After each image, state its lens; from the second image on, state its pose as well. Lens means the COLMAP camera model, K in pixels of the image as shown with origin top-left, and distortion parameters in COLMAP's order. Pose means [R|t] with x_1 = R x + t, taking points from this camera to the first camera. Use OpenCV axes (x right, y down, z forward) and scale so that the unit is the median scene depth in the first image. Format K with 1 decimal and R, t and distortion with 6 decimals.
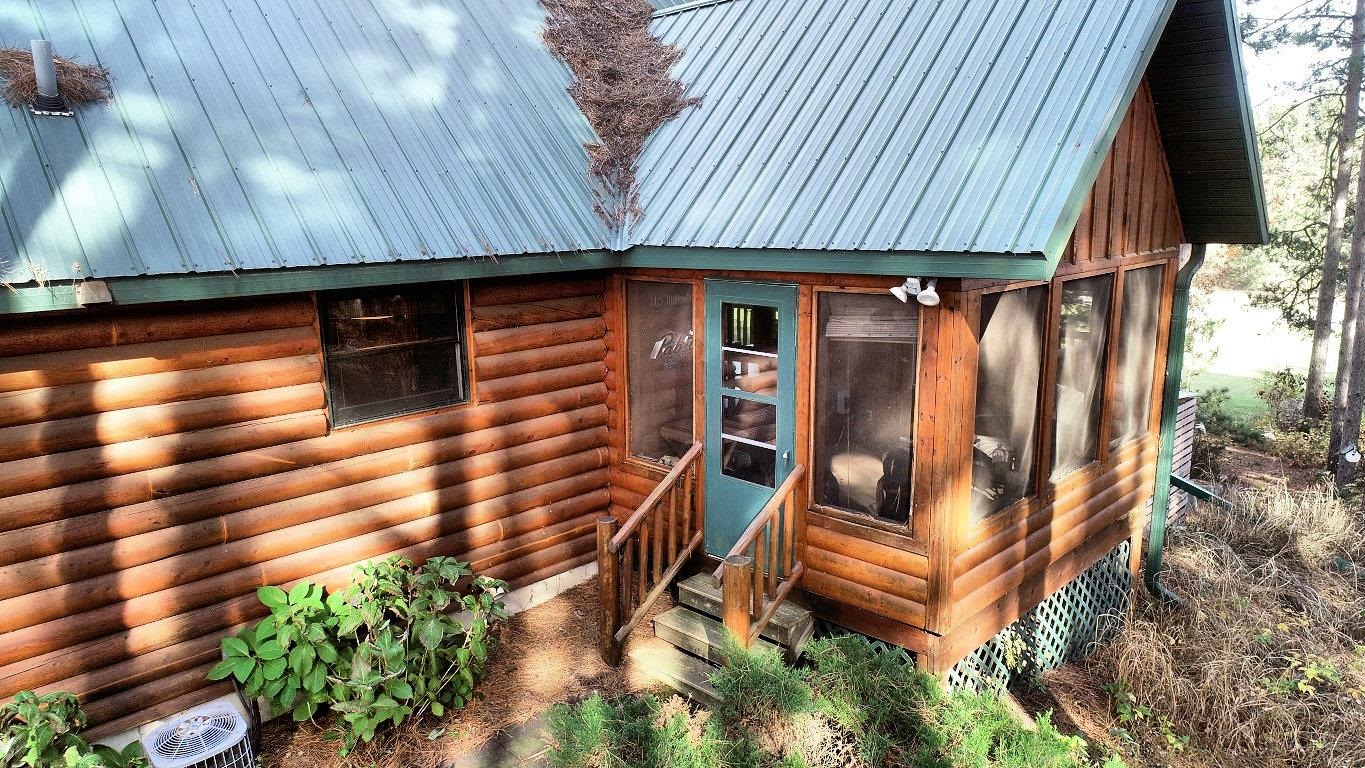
lens RADIAL K [[909.4, 0, 680.7], [0, 909.4, 391.4], [0, 0, 1]] dist [-0.005554, -0.002706]
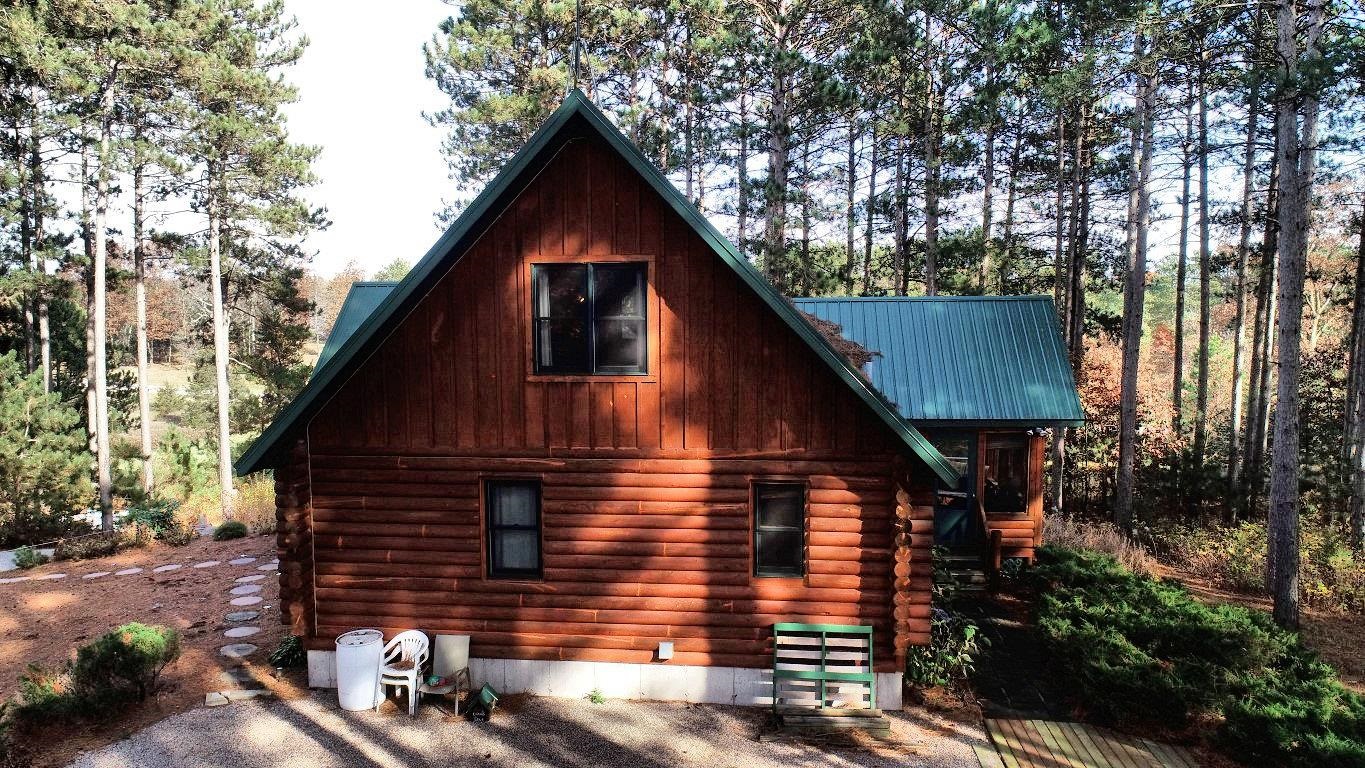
lens RADIAL K [[909.4, 0, 680.7], [0, 909.4, 391.4], [0, 0, 1]] dist [-0.005554, -0.002706]
pose [[0.775658, -0.042914, 0.629693, -2.228882], [0.119023, 0.989731, -0.079162, -0.123214], [-0.619829, 0.136351, 0.772800, -0.564645]]
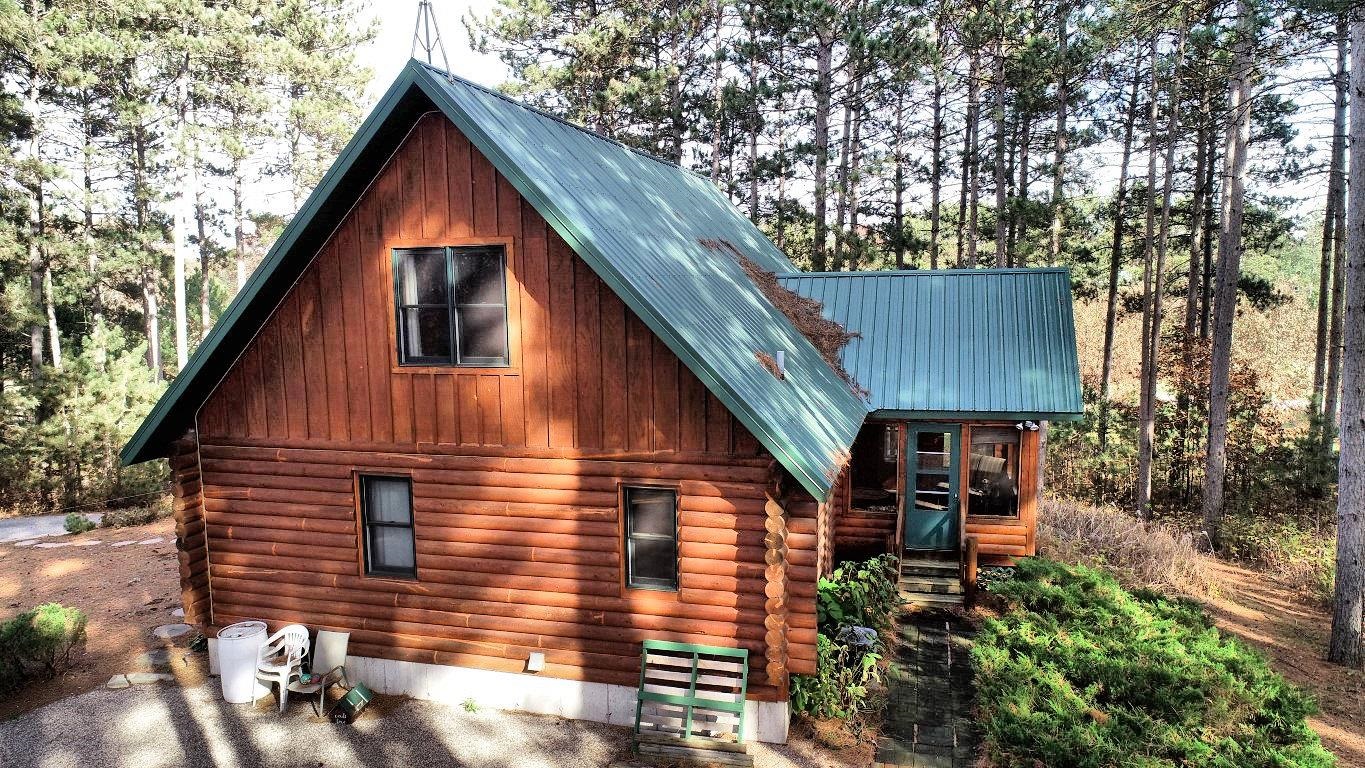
lens RADIAL K [[909.4, 0, 680.7], [0, 909.4, 391.4], [0, 0, 1]] dist [-0.005554, -0.002706]
pose [[0.871383, -0.059652, 0.486963, -1.655958], [0.101542, 0.993017, -0.060060, -0.129875], [-0.479980, 0.101782, 0.871355, -0.743255]]
